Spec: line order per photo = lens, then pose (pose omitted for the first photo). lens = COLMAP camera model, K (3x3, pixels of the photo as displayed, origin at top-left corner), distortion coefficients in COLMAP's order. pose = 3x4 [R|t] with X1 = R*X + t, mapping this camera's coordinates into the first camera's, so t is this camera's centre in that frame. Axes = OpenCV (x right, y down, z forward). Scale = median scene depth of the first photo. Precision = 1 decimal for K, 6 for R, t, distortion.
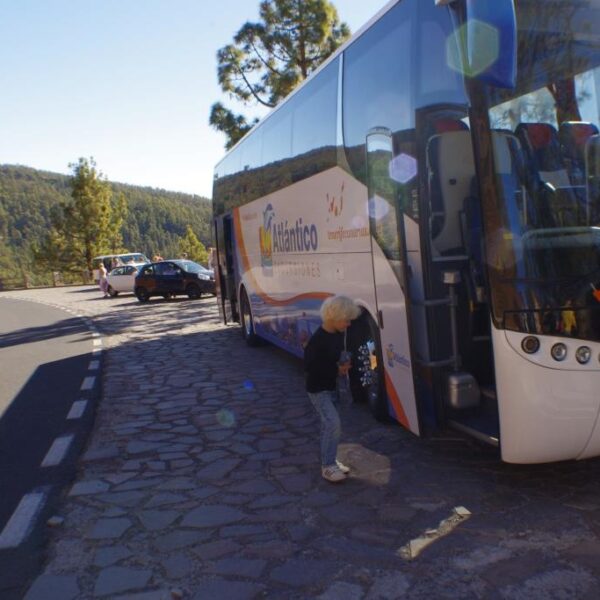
lens RADIAL K [[713.2, 0, 300.0], [0, 713.2, 300.0], [0, 0, 1]] dist [-0.204465, 0.052994]
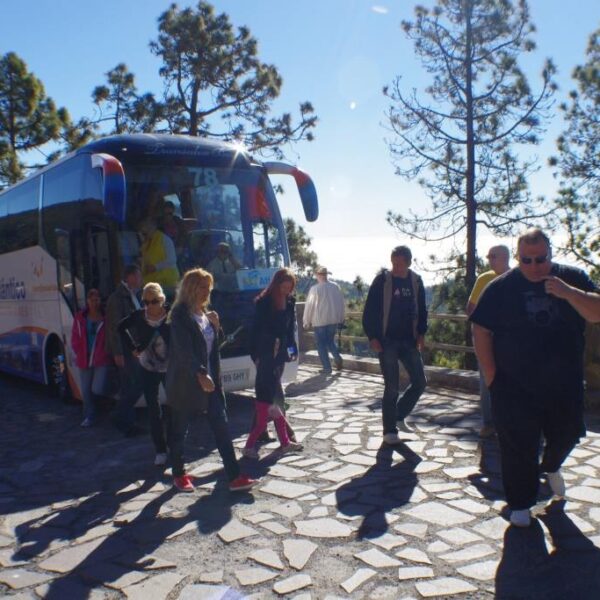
lens RADIAL K [[713.2, 0, 300.0], [0, 713.2, 300.0], [0, 0, 1]] dist [-0.204465, 0.052994]
pose [[0.916515, -0.001431, 0.399999, -0.008805], [0.027867, 0.997792, -0.060281, 0.011604], [-0.399030, 0.066395, 0.914531, -0.178051]]
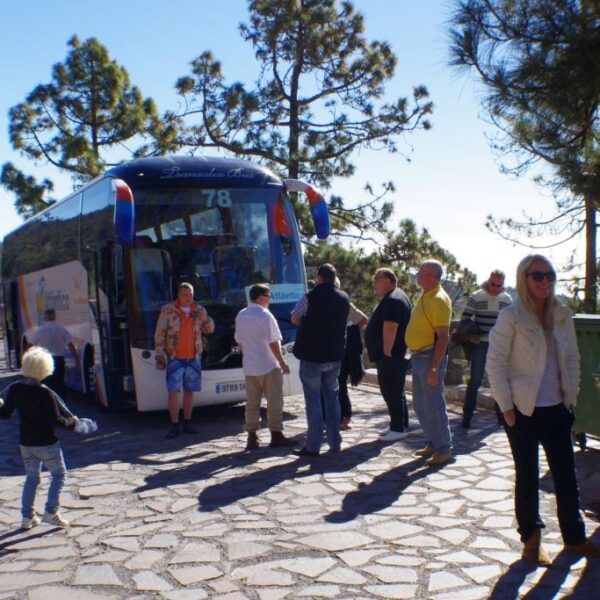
lens RADIAL K [[898.3, 0, 300.0], [0, 898.3, 300.0], [0, 0, 1]] dist [-0.181795, -0.000607]
pose [[0.978430, 0.011538, 0.206255, 0.036991], [0.004651, 0.996955, -0.077834, 0.019192], [-0.206526, 0.077115, 0.975398, -0.316775]]
